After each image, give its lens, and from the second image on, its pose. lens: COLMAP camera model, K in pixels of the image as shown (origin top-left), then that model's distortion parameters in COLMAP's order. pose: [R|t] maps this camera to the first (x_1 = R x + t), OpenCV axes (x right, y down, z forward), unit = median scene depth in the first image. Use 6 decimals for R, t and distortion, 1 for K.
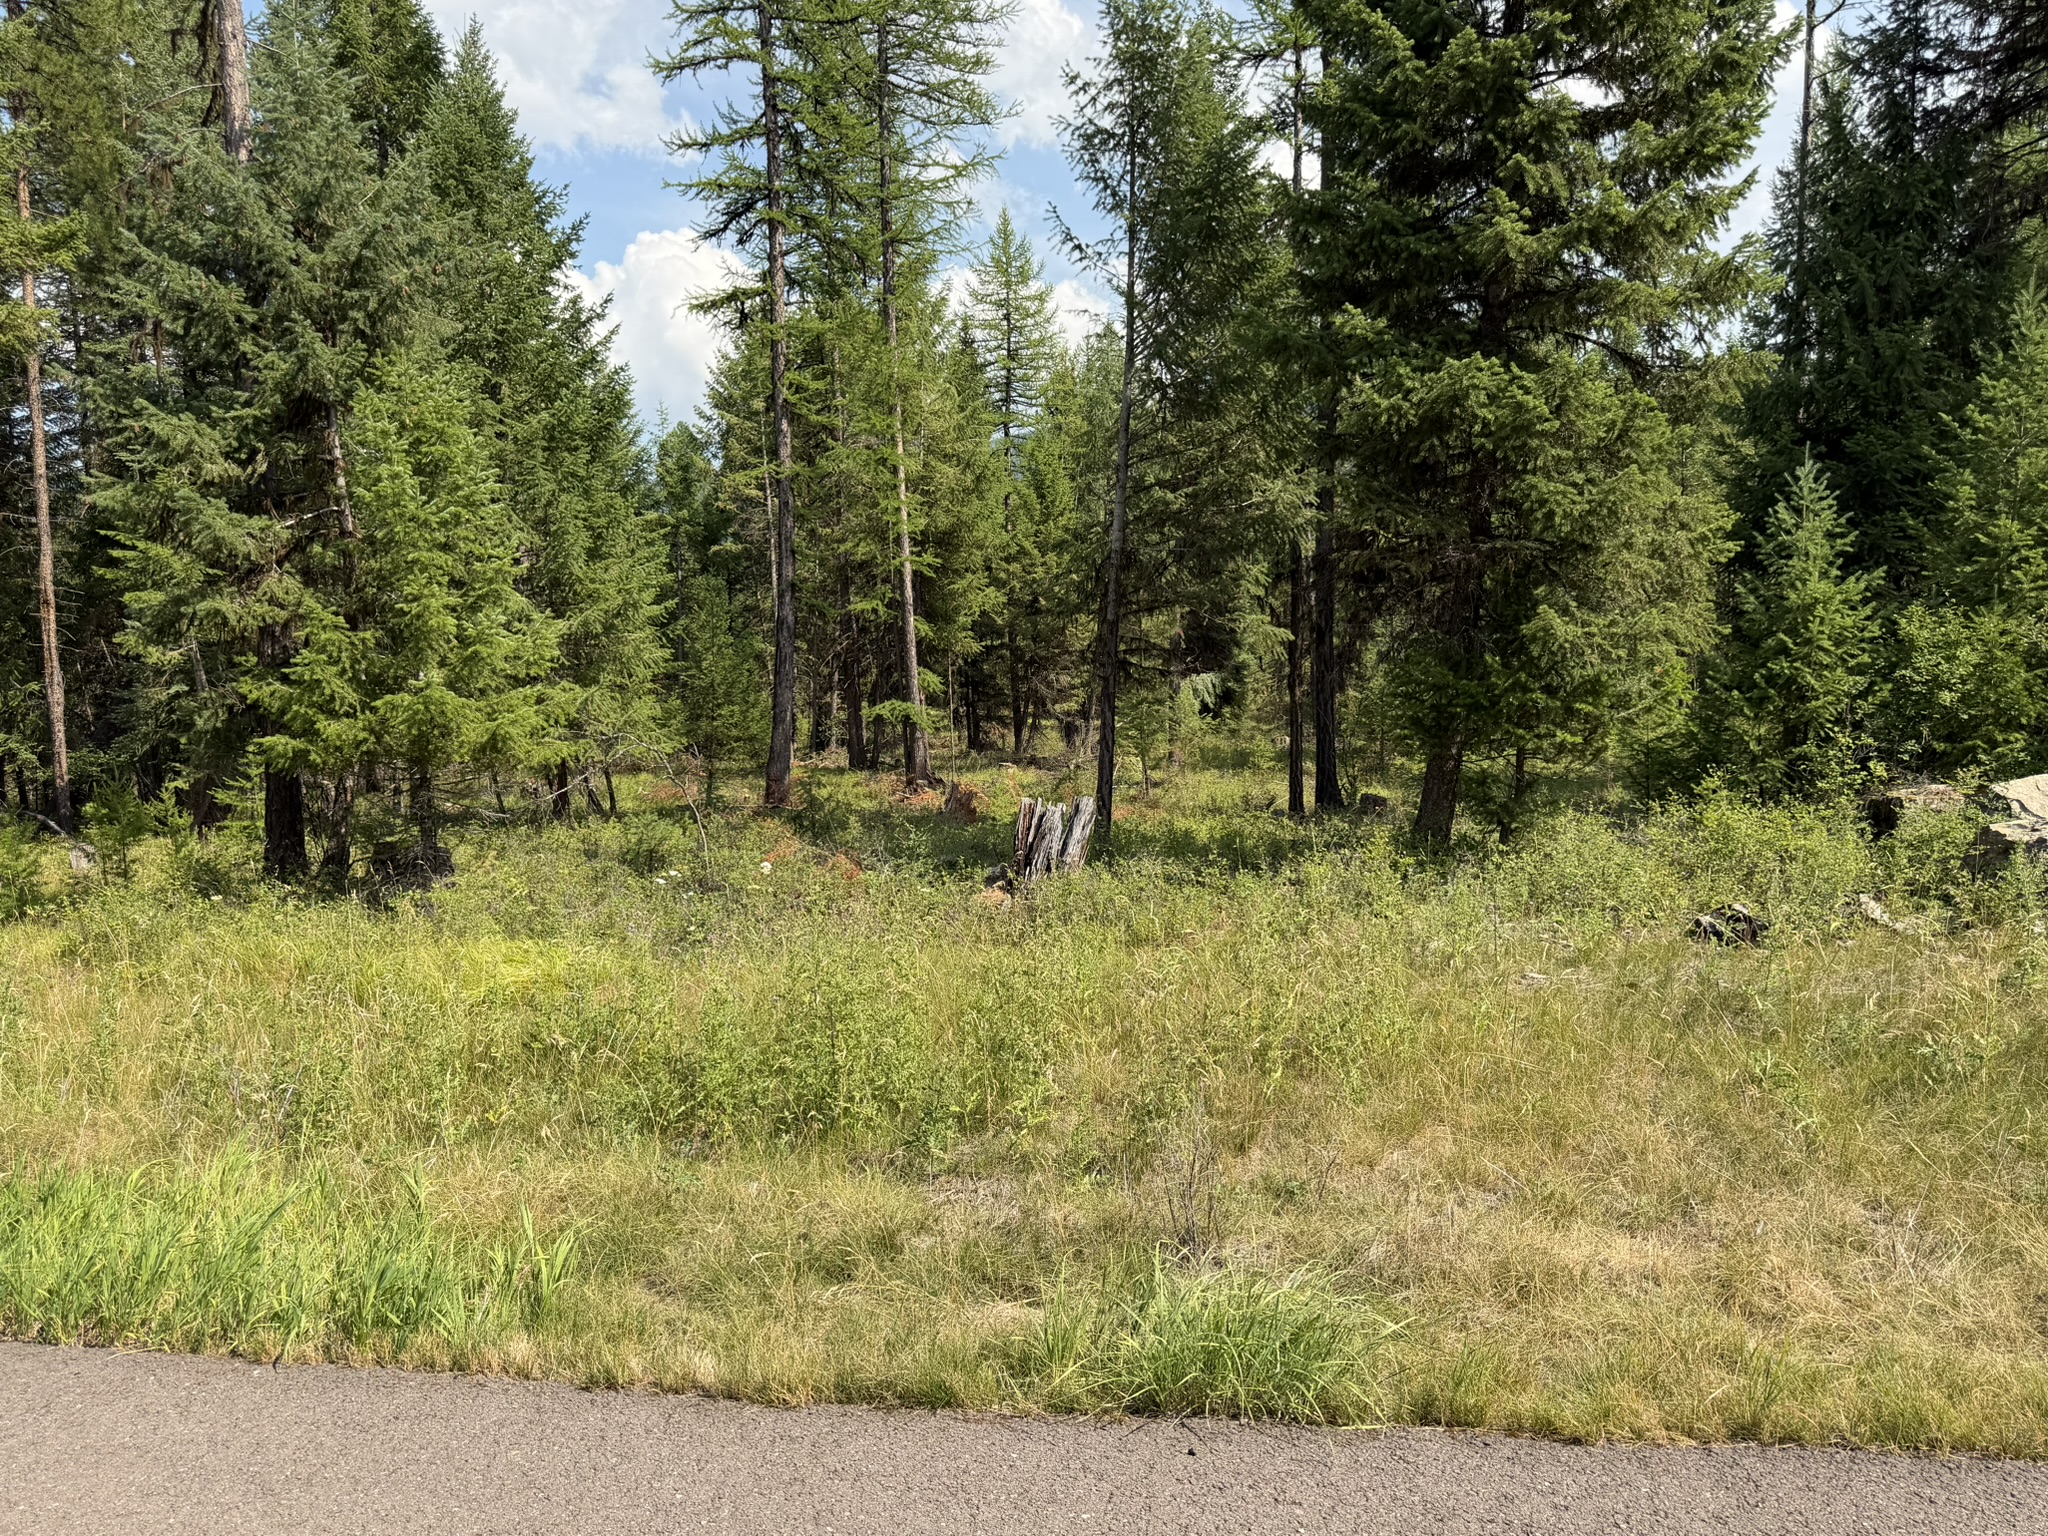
lens RADIAL K [[1476.6, 0, 1024.0], [0, 1476.6, 768.0], [0, 0, 1]] dist [0.020049, -0.022713]
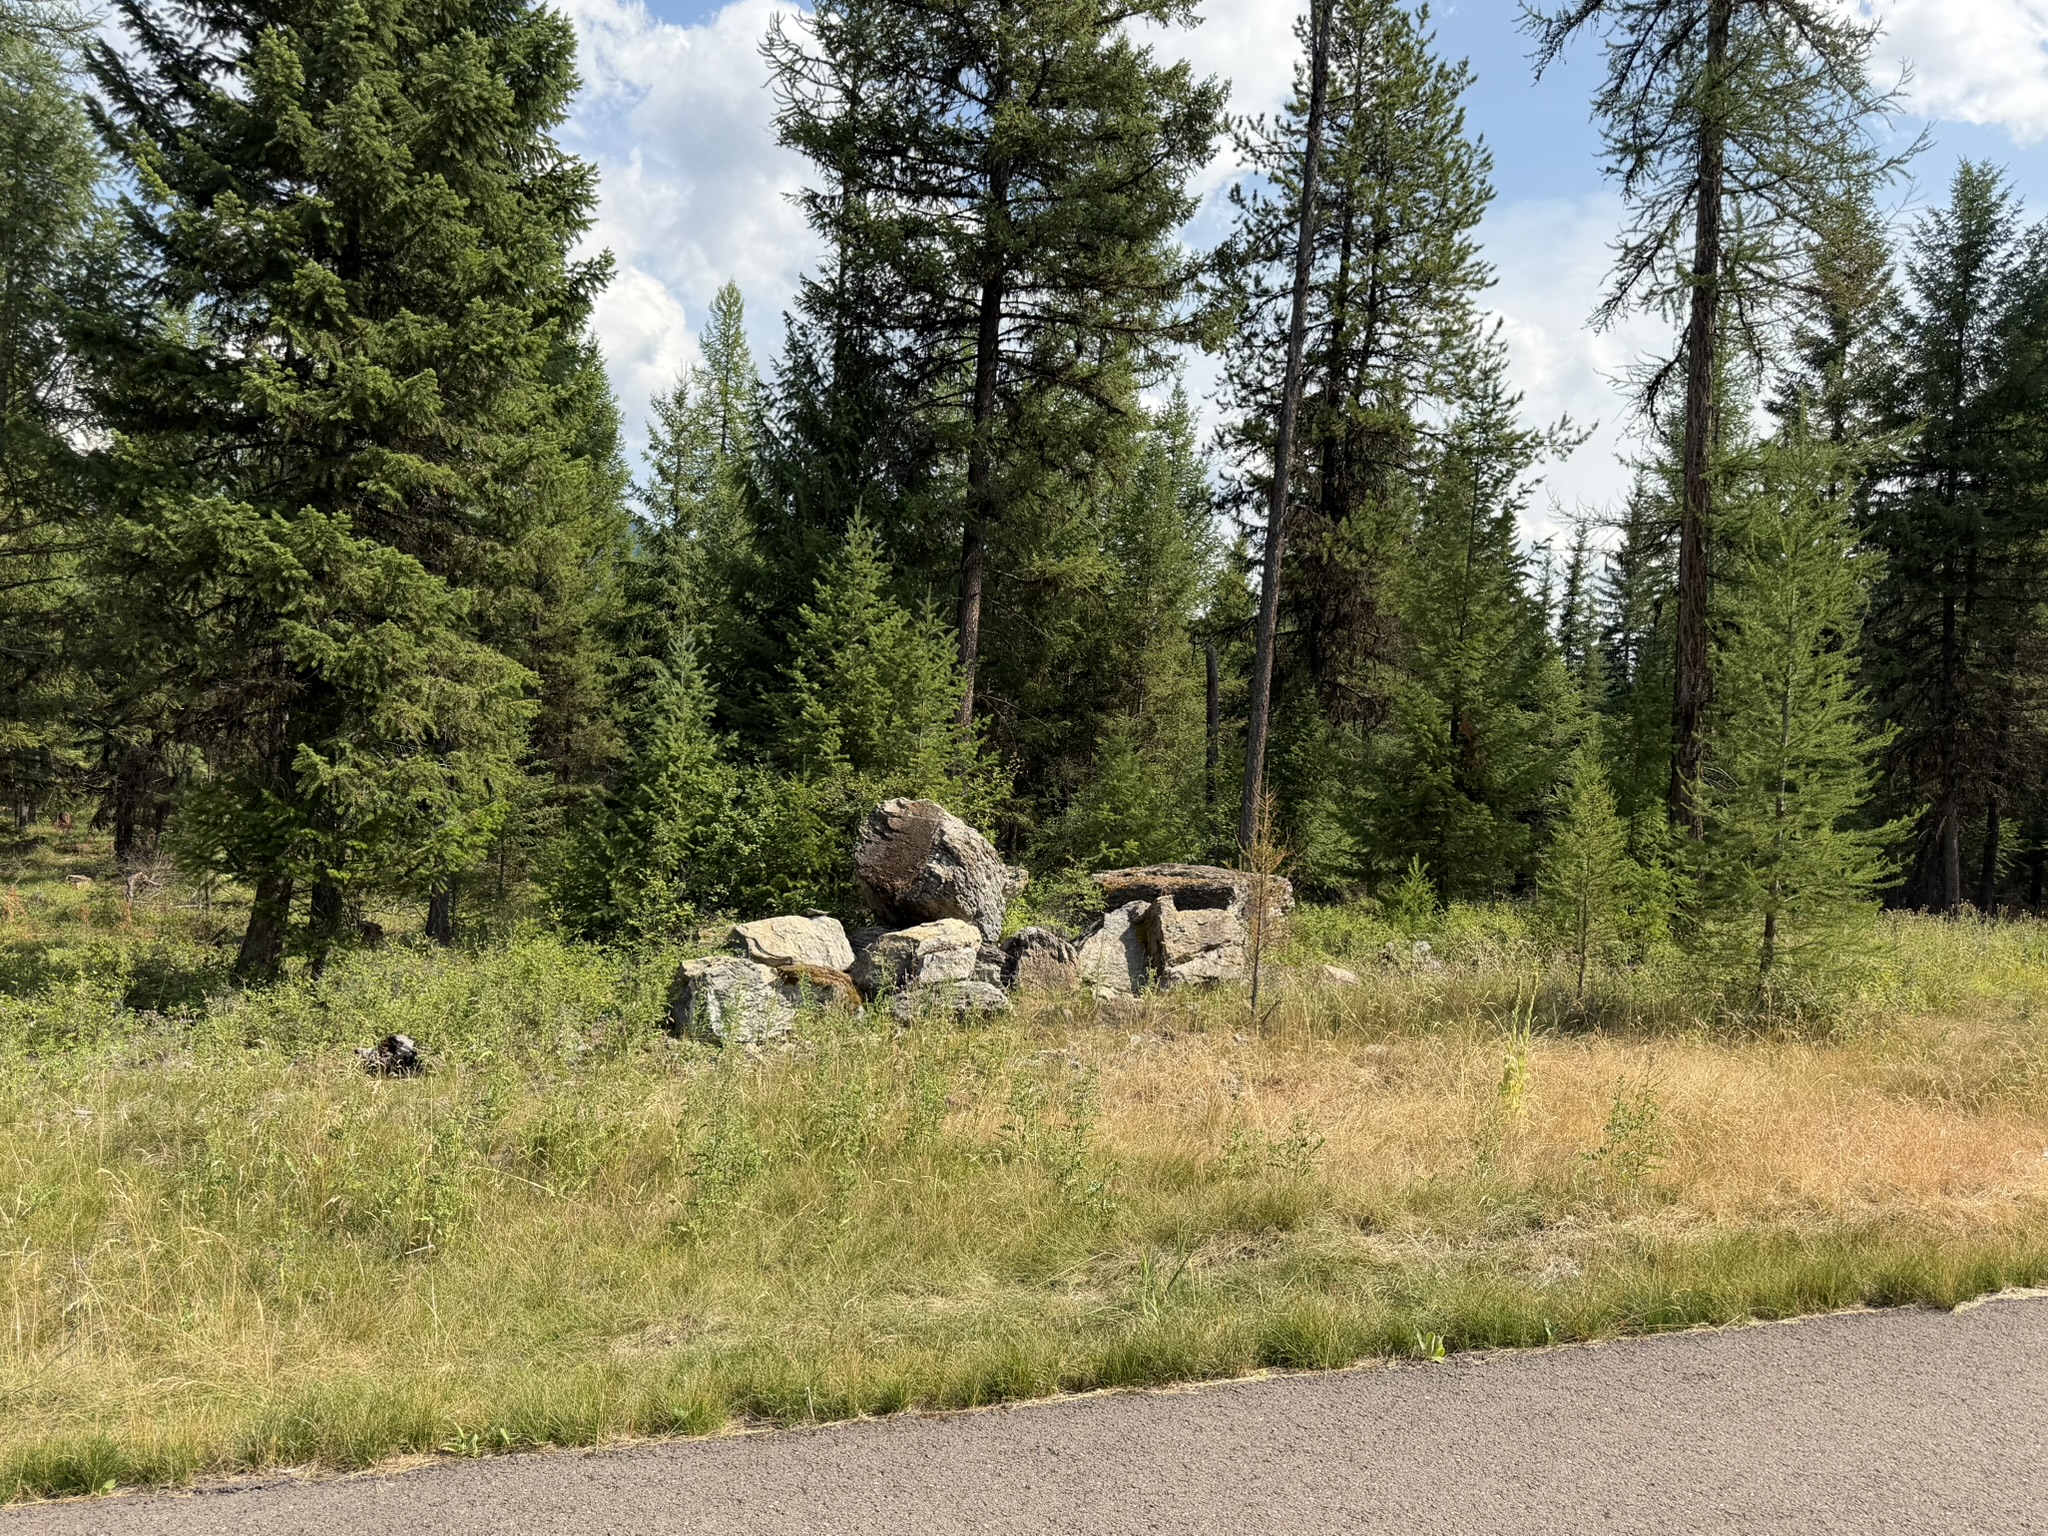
lens RADIAL K [[1476.6, 0, 1024.0], [0, 1476.6, 768.0], [0, 0, 1]] dist [0.020049, -0.022713]
pose [[0.921595, 0.085942, 0.378520, 0.386399], [-0.058888, 0.994849, -0.082503, -0.027365], [-0.383661, 0.053744, 0.921909, -0.169085]]
